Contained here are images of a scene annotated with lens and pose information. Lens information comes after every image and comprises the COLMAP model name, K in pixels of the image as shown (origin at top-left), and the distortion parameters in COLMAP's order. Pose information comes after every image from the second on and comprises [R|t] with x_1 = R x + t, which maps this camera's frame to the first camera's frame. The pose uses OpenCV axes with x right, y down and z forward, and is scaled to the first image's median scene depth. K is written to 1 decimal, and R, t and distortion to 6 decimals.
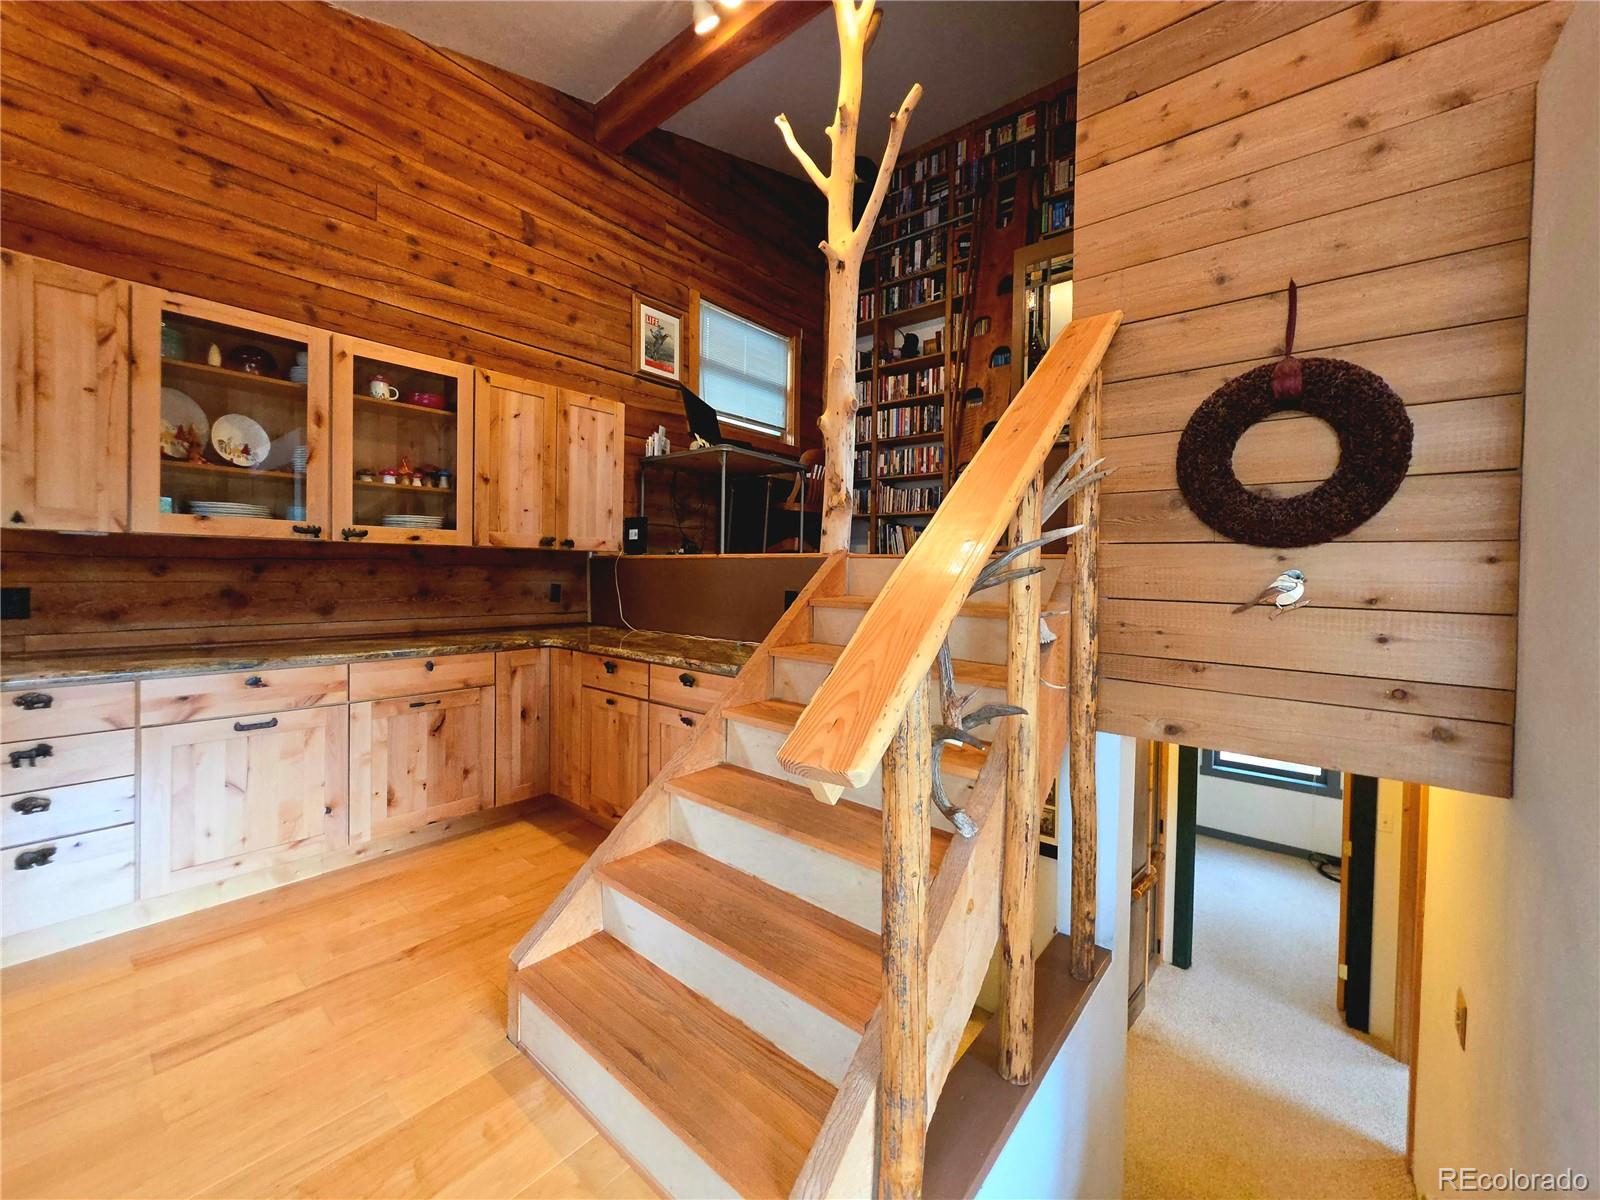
lens RADIAL K [[641.8, 0, 786.2], [0, 641.8, 582.9], [0, 0, 1]] dist [-0.006745, 0.003425]
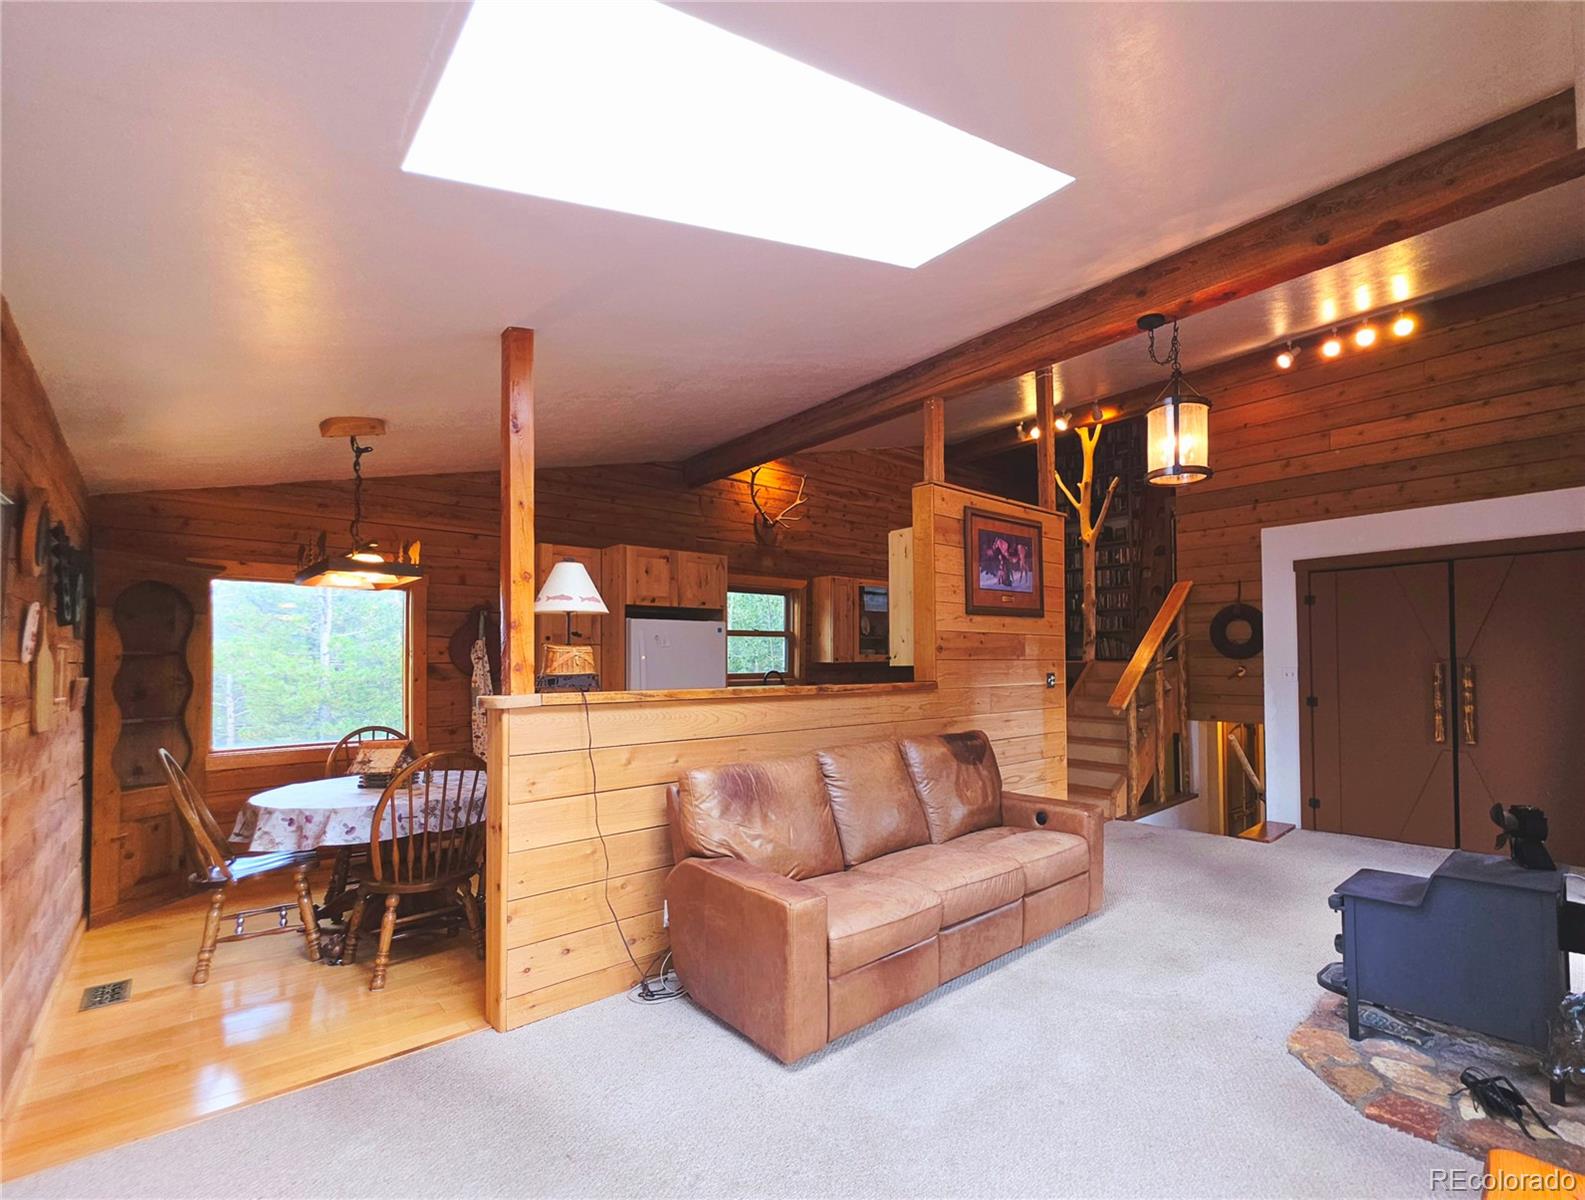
lens RADIAL K [[718.4, 0, 876.9], [0, 718.4, 646.3], [0, 0, 1]] dist [-0.000642, 0.000038]
pose [[0.995159, -0.029566, -0.093721, -0.455478], [0.026177, 0.998965, -0.037185, -0.018808], [0.094724, 0.034551, 0.994904, -1.747880]]
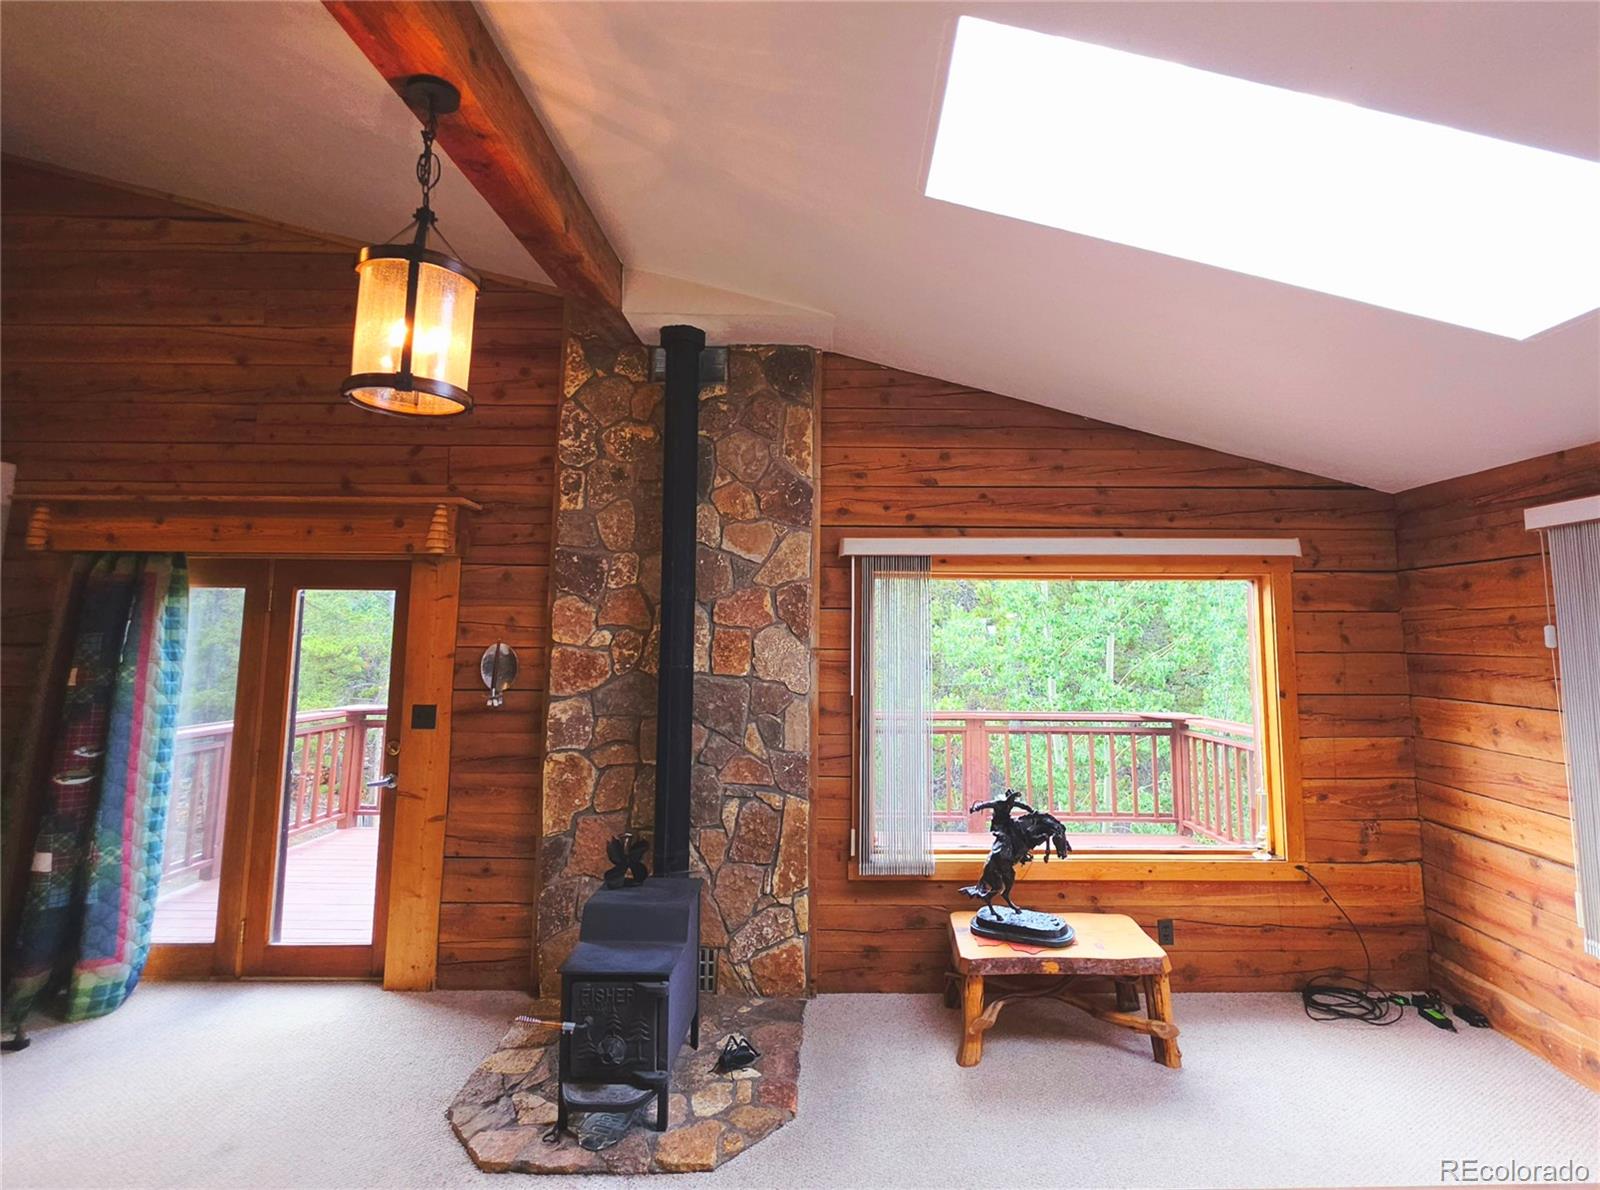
lens RADIAL K [[822.6, 0, 842.2], [0, 822.6, 533.5], [0, 0, 1]] dist [-0.003107, 0.000228]
pose [[-0.653574, 0.065053, 0.754061, -0.838106], [-0.007402, 0.995702, -0.092315, -0.145773], [-0.756826, -0.065916, -0.650284, -0.383799]]
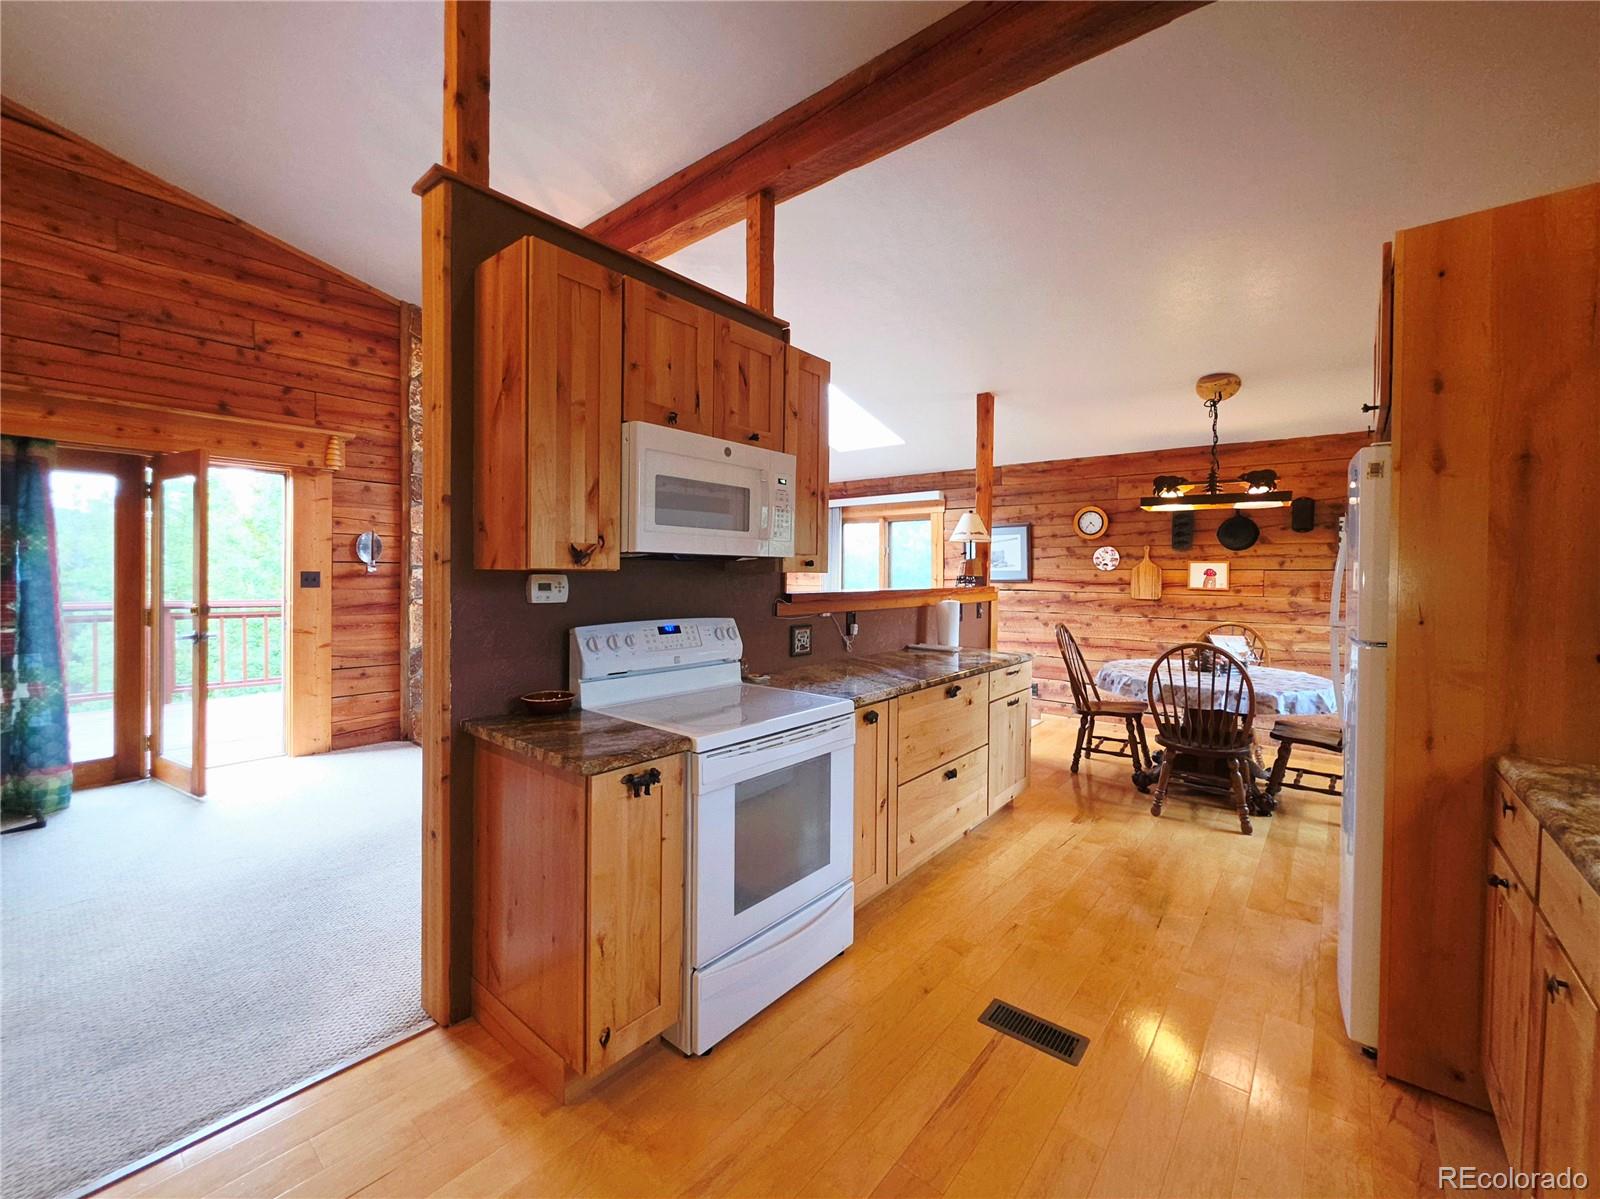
lens RADIAL K [[656.3, 0, 788.1], [0, 656.3, 579.4], [0, 0, 1]] dist [-0.006500, 0.003350]
pose [[-0.999546, -0.030104, 0.001116, -0.523823], [-0.030066, 0.999227, 0.025347, -0.046300], [-0.001878, 0.025302, -0.999678, 0.758389]]
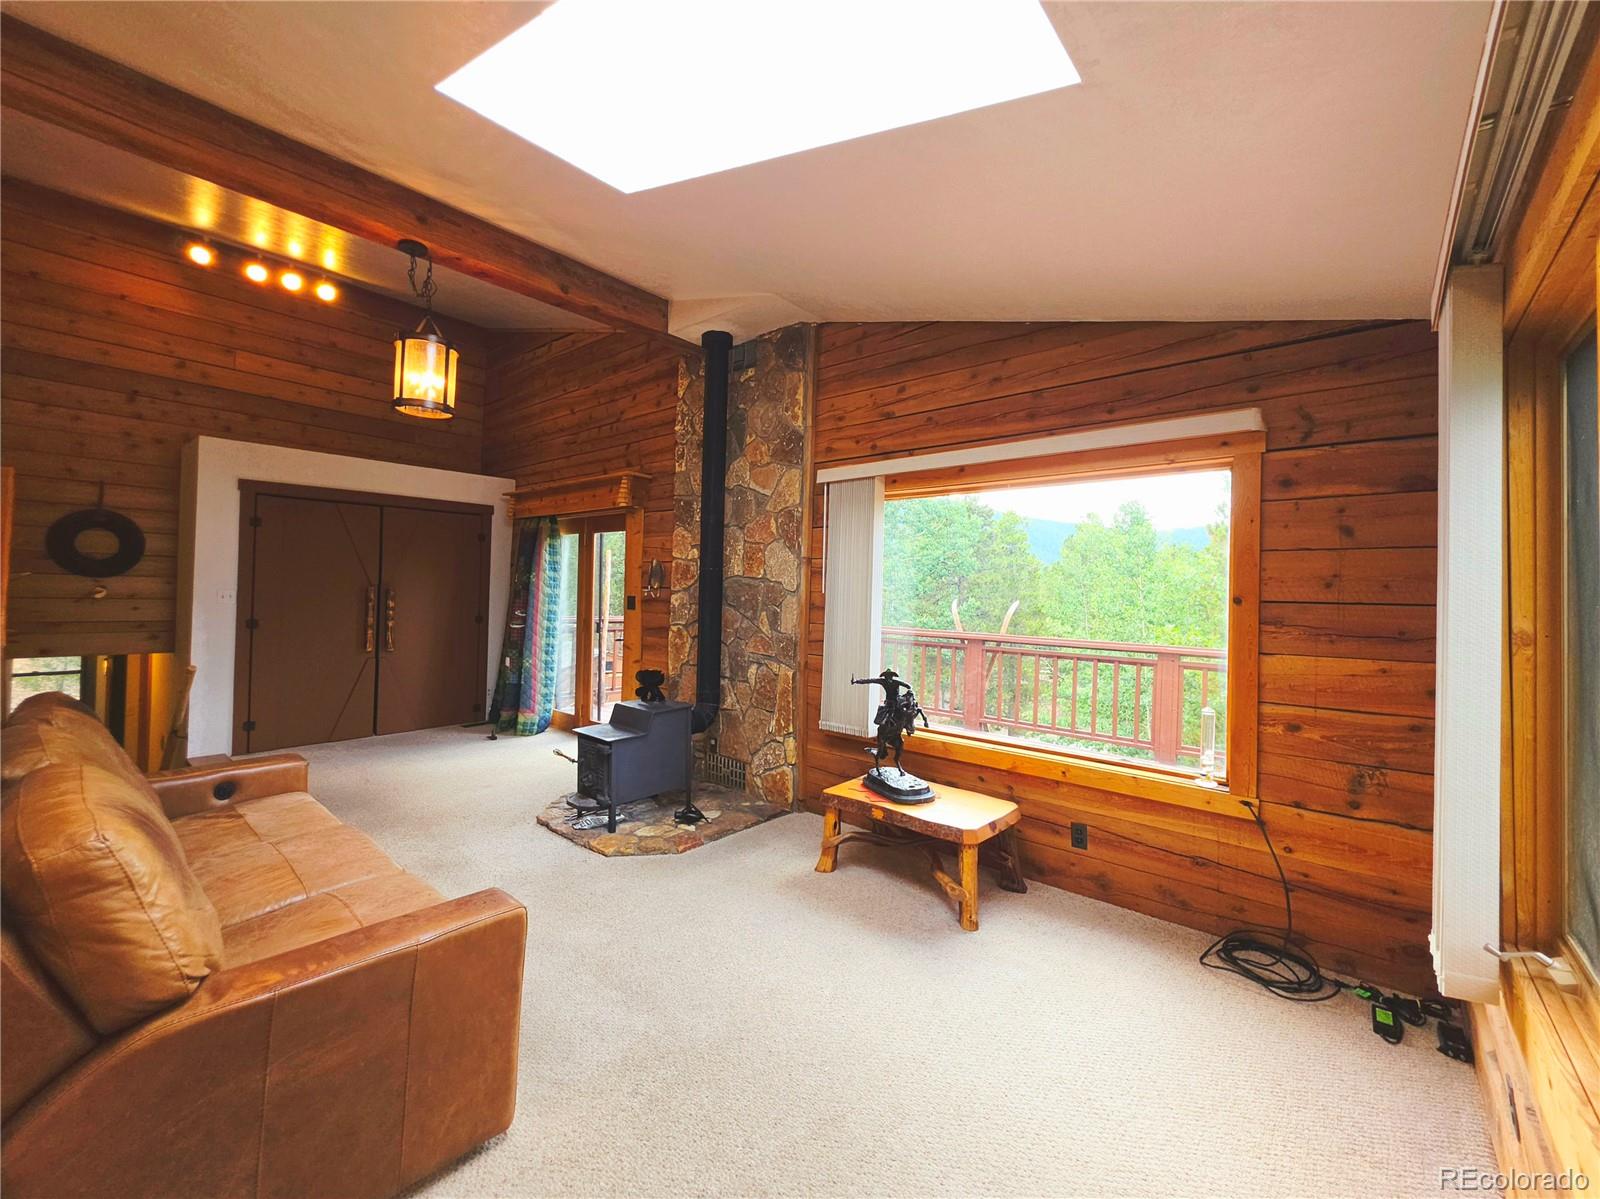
lens RADIAL K [[656.3, 0, 788.1], [0, 656.3, 579.4], [0, 0, 1]] dist [-0.006500, 0.003350]
pose [[0.018656, -0.001517, 0.999825, -1.169553], [-0.007504, 0.999970, 0.001657, -0.043020], [-0.999798, -0.007534, 0.018645, -1.193058]]
